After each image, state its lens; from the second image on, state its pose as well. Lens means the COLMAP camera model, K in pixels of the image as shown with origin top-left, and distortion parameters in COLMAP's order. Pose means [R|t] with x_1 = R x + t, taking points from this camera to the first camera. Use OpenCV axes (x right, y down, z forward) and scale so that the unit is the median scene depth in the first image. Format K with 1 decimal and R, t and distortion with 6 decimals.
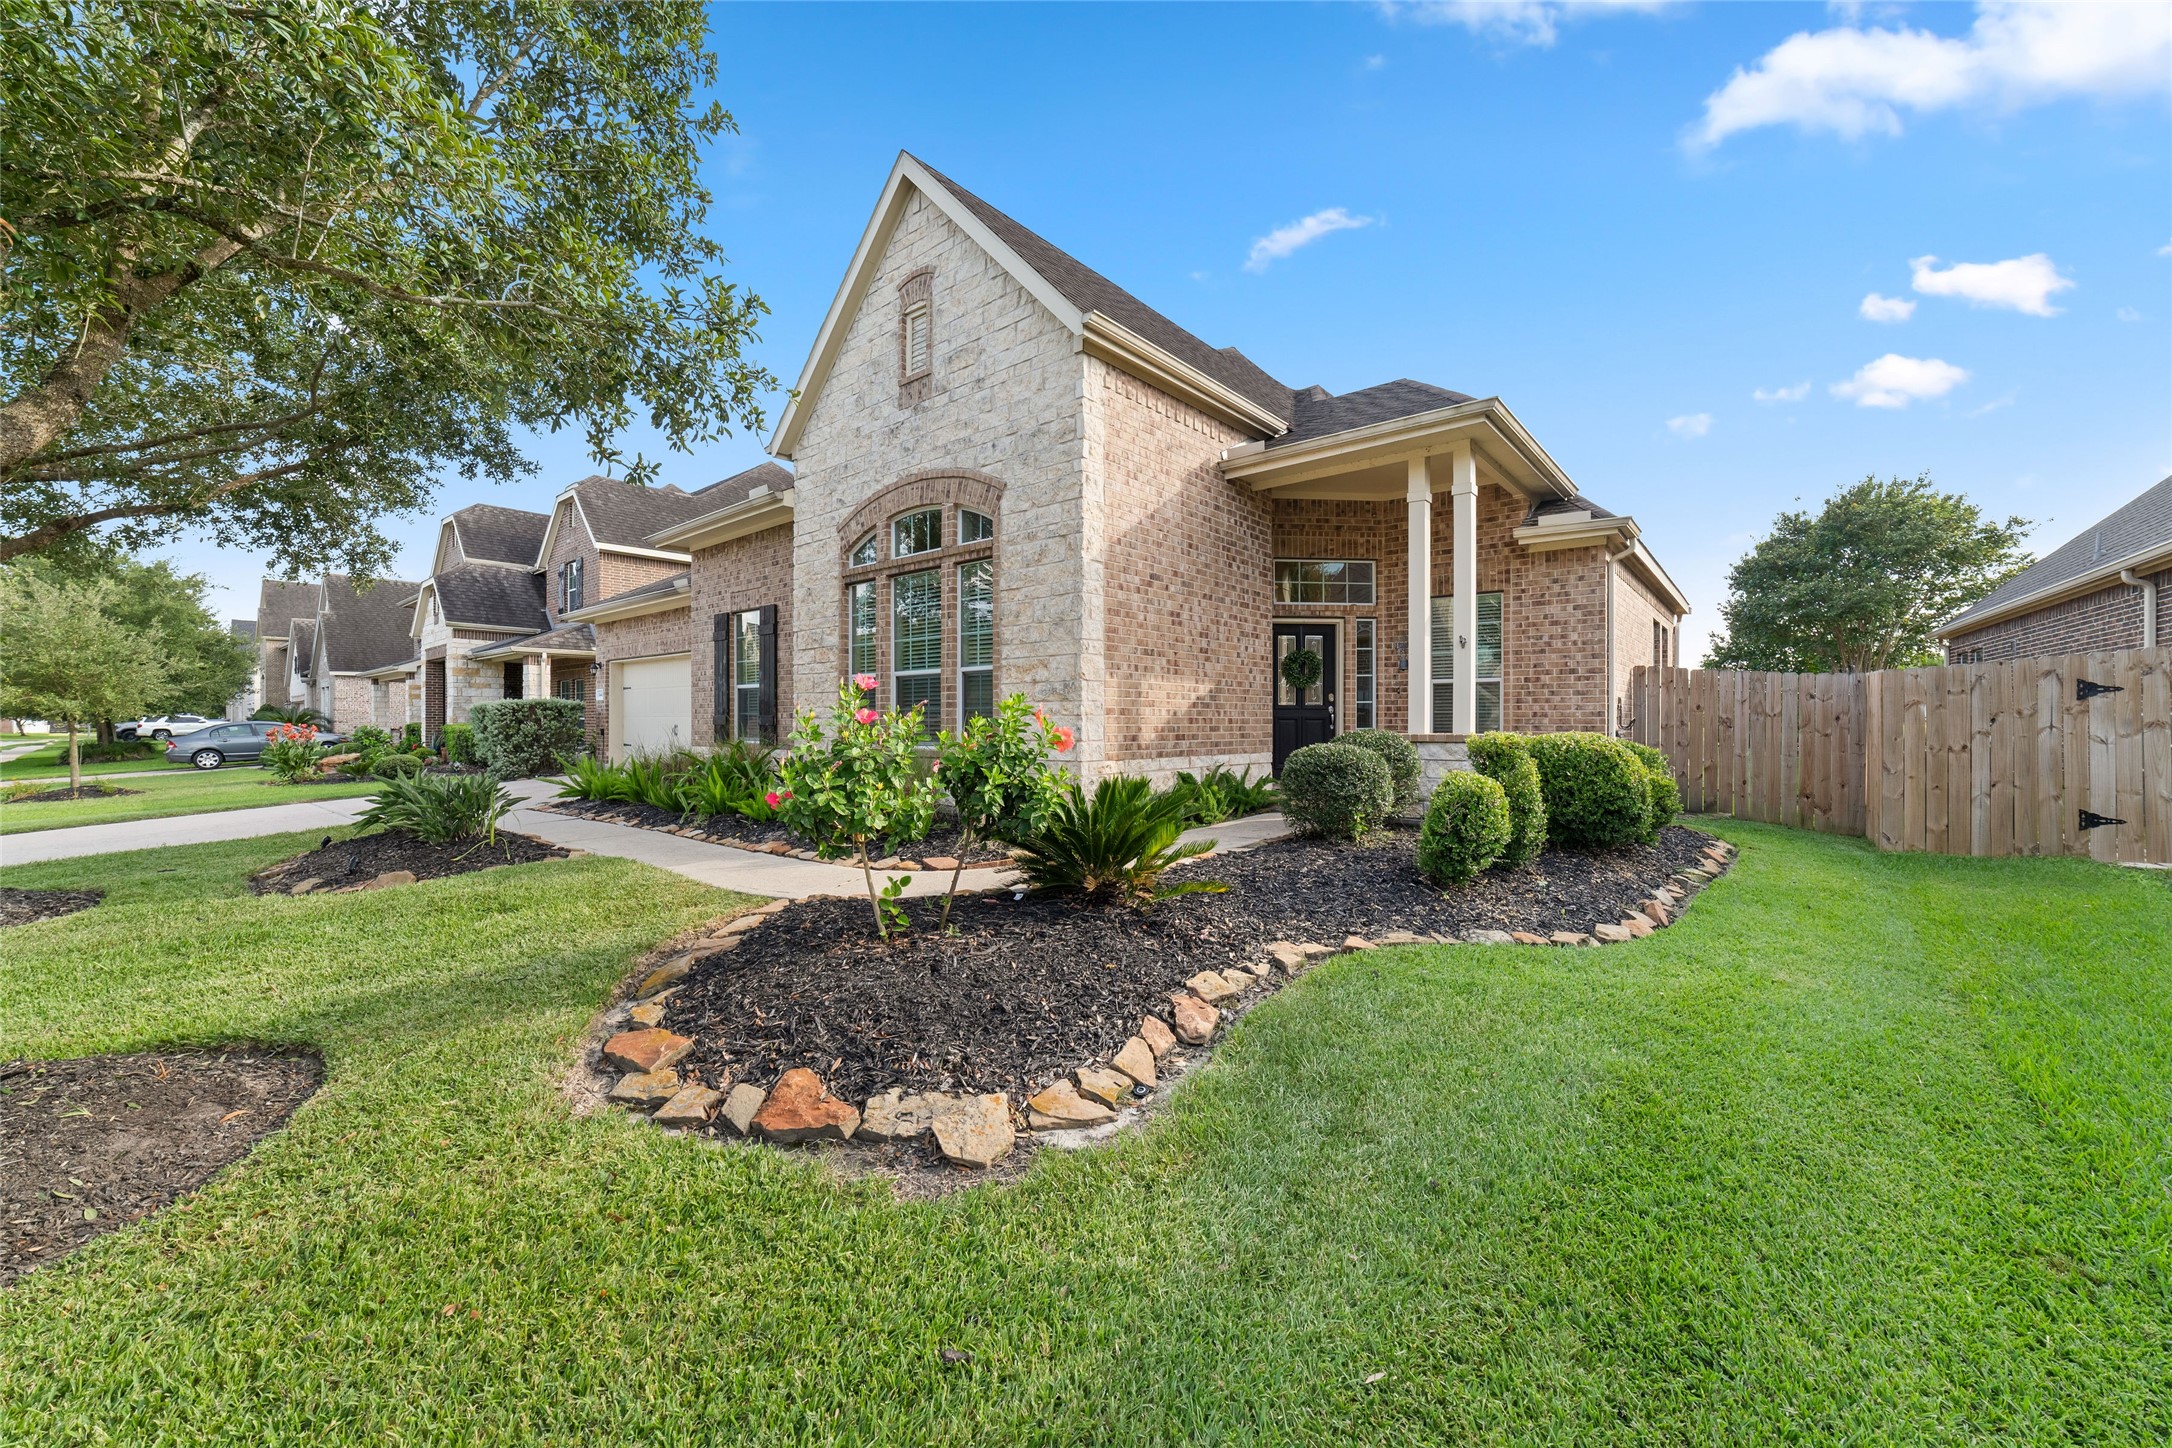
lens RADIAL K [[840.5, 0, 1086.1], [0, 840.5, 716.3], [0, 0, 1]] dist [-0.025349, 0.008264]
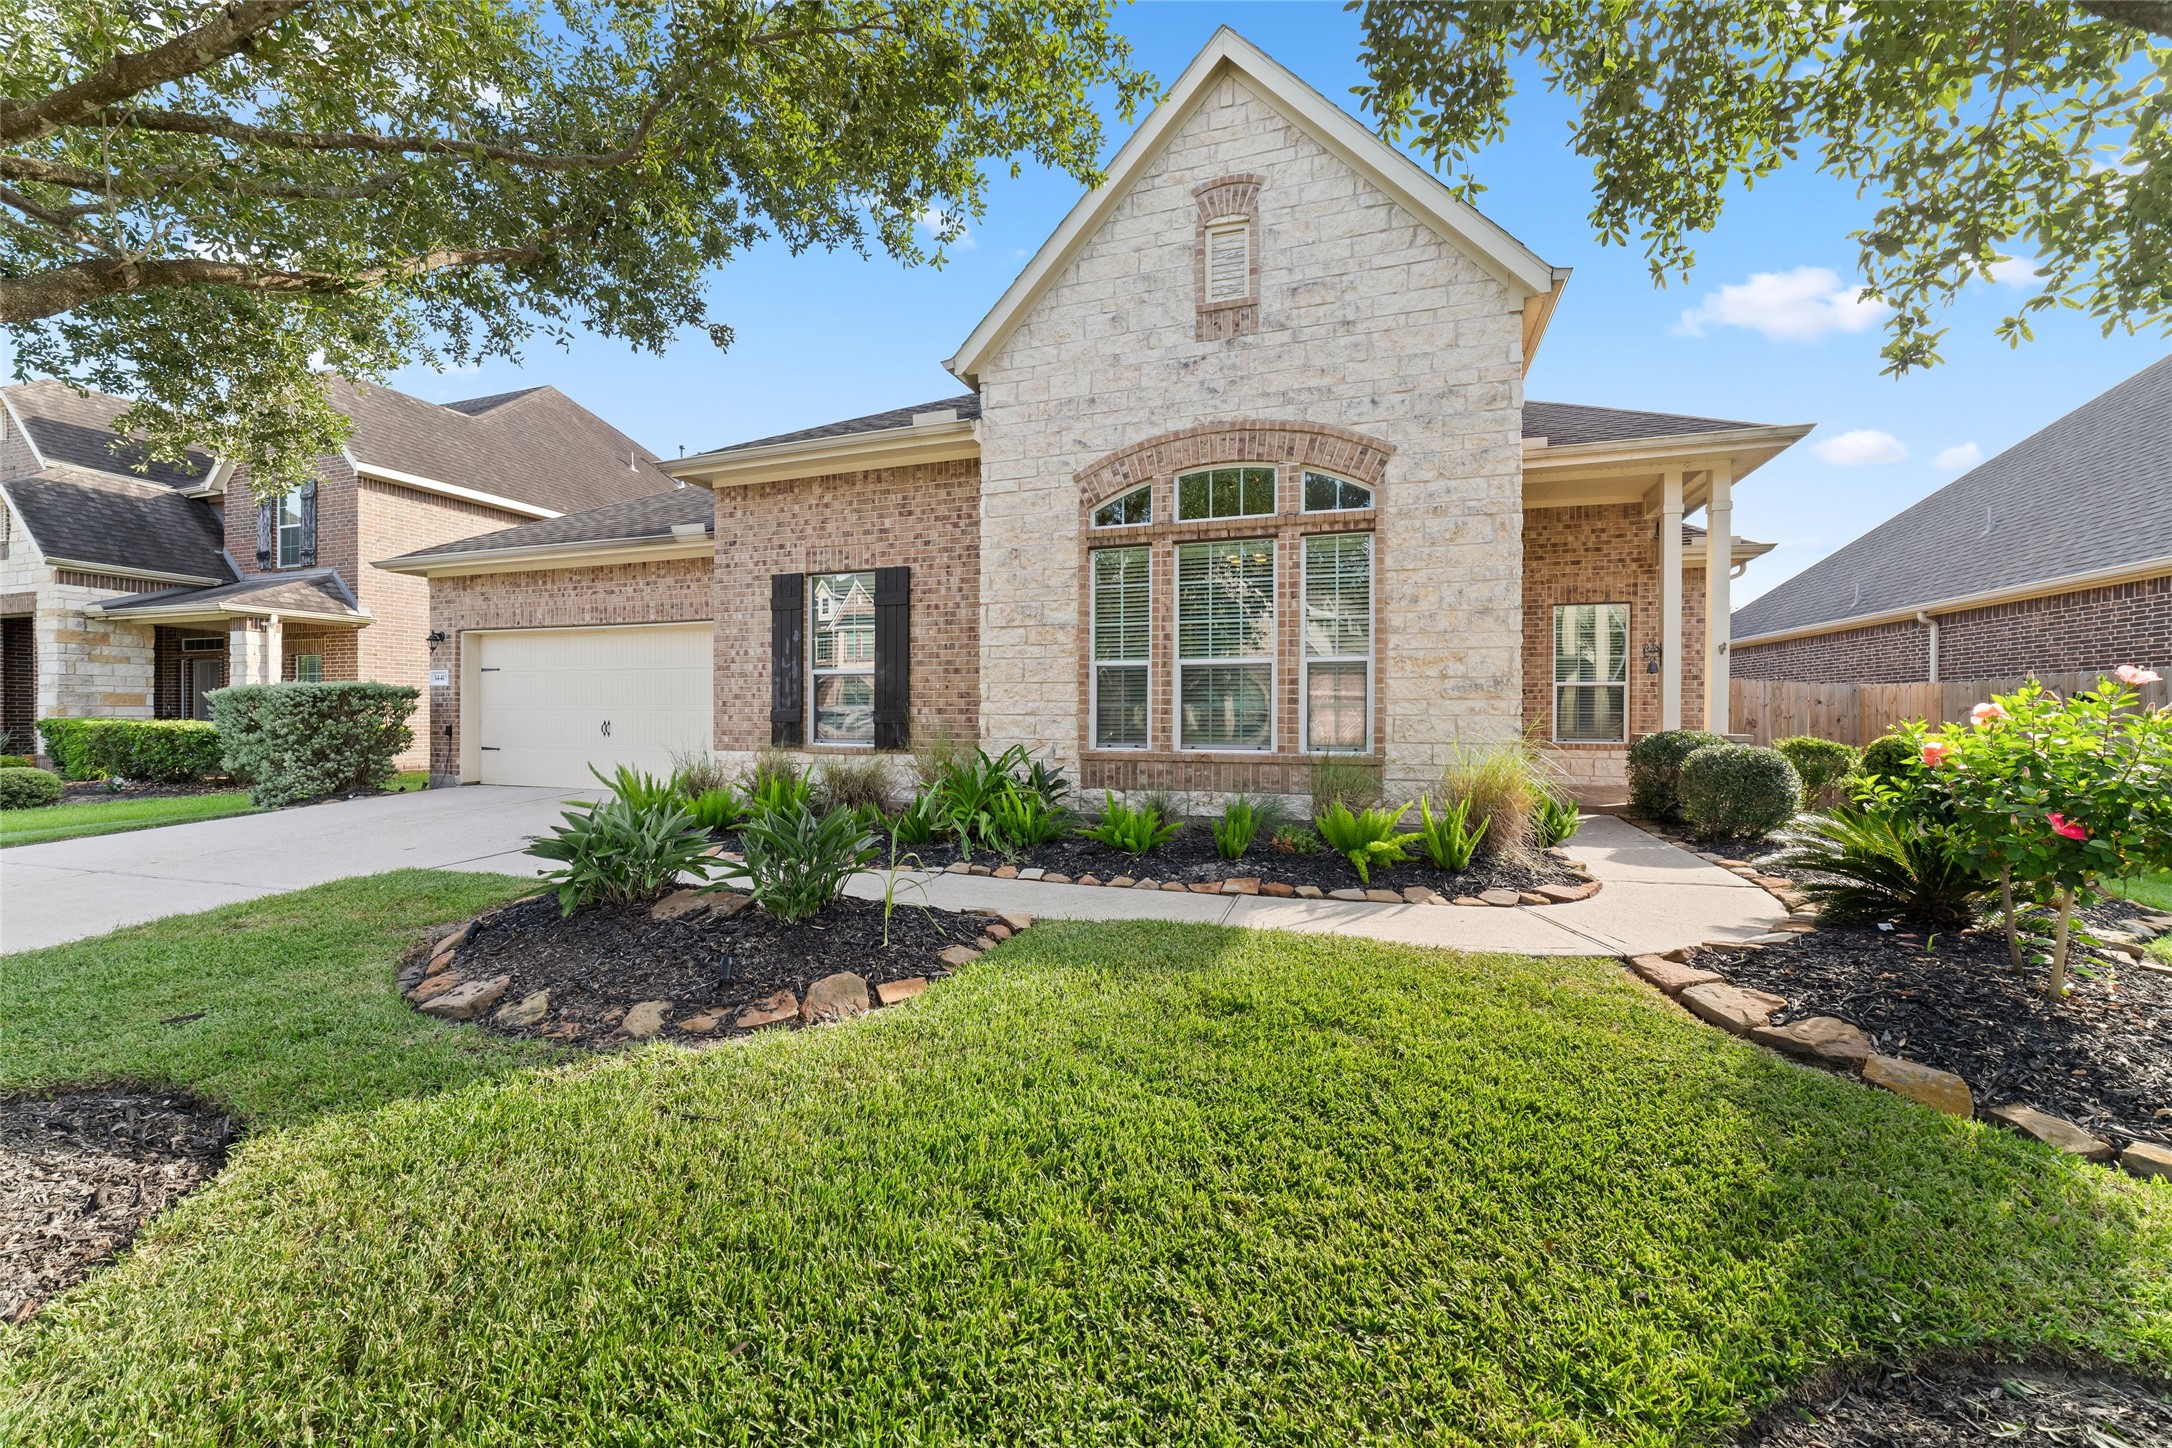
lens RADIAL K [[840.5, 0, 1086.1], [0, 840.5, 716.3], [0, 0, 1]] dist [-0.025349, 0.008264]
pose [[0.930152, 0.004970, 0.367141, -0.623099], [-0.007064, 0.999966, 0.004360, -0.000500], [-0.367106, -0.006649, 0.930155, 0.273160]]
